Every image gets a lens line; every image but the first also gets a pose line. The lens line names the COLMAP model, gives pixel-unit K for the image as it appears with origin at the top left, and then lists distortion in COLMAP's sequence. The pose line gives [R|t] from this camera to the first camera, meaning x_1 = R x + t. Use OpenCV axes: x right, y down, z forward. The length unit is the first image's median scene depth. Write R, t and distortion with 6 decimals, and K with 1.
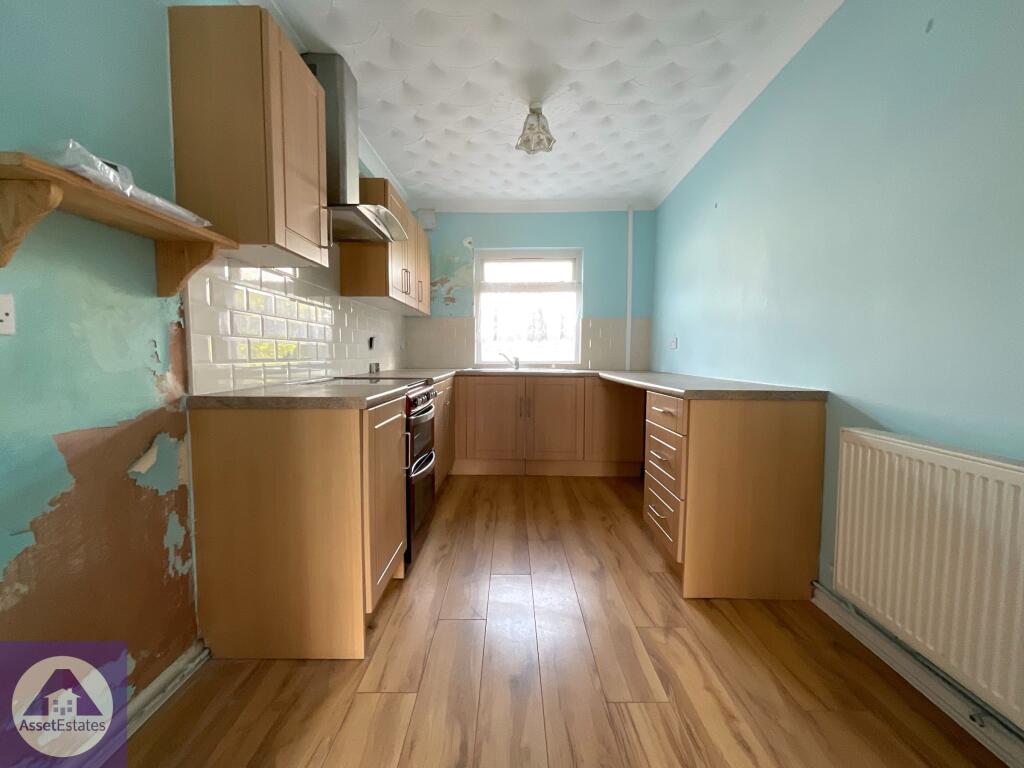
lens RADIAL K [[418.5, 0, 509.8], [0, 418.5, 386.2], [0, 0, 1]] dist [0.018207, -0.000140]
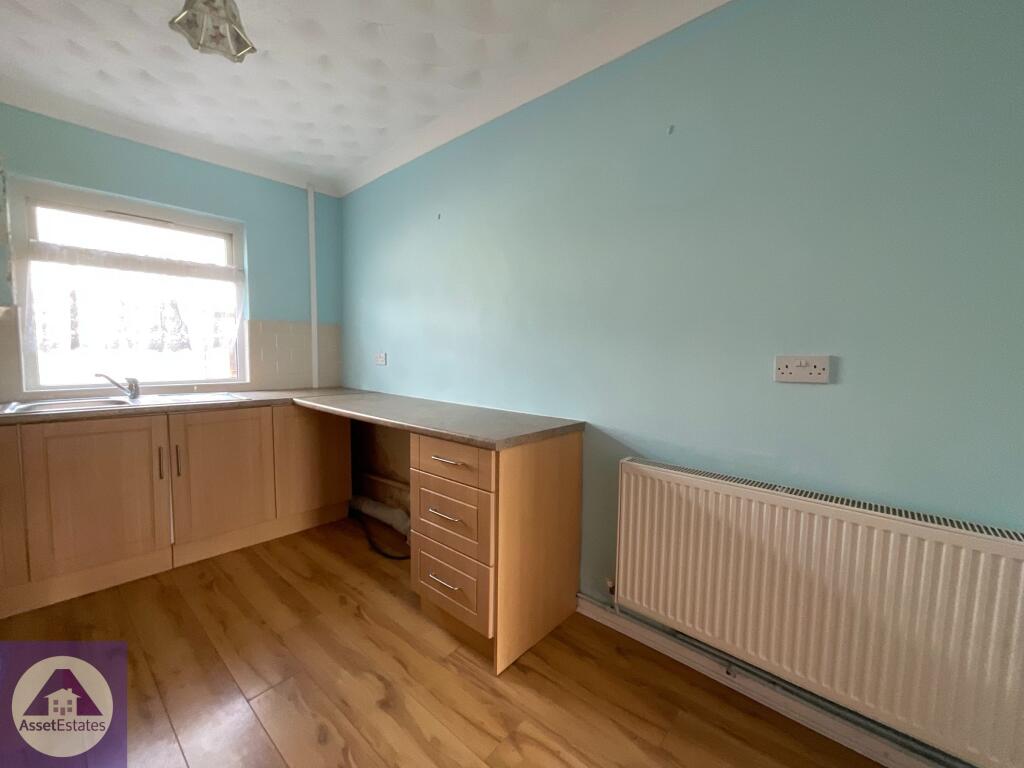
lens RADIAL K [[415.9, 0, 511.3], [0, 415.9, 385.7], [0, 0, 1]] dist [0.001619, 0.000354]
pose [[0.650148, -0.055973, 0.757743, -0.159170], [0.042422, 0.998401, 0.037351, -0.107699], [-0.758622, 0.007861, 0.651484, 0.358749]]
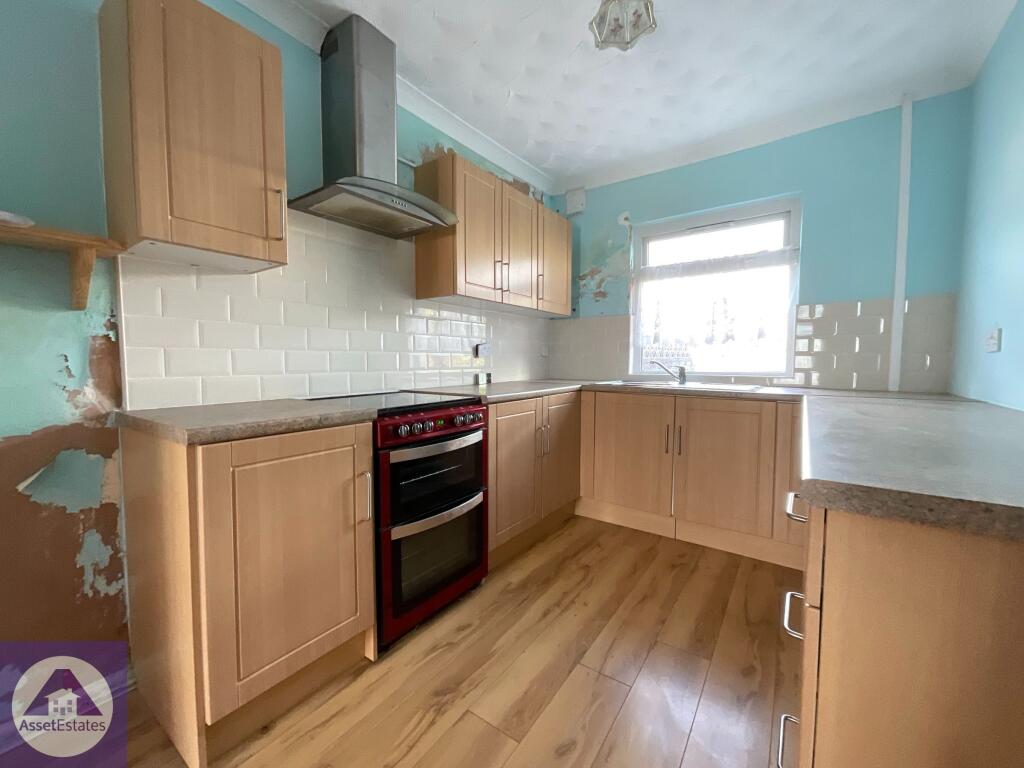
lens RADIAL K [[415.9, 0, 511.3], [0, 415.9, 385.7], [0, 0, 1]] dist [0.001619, 0.000354]
pose [[0.821088, 0.033059, -0.569844, 0.339938], [-0.040605, 0.999175, -0.000542, -0.047174], [0.569356, 0.023584, 0.821753, 0.482426]]
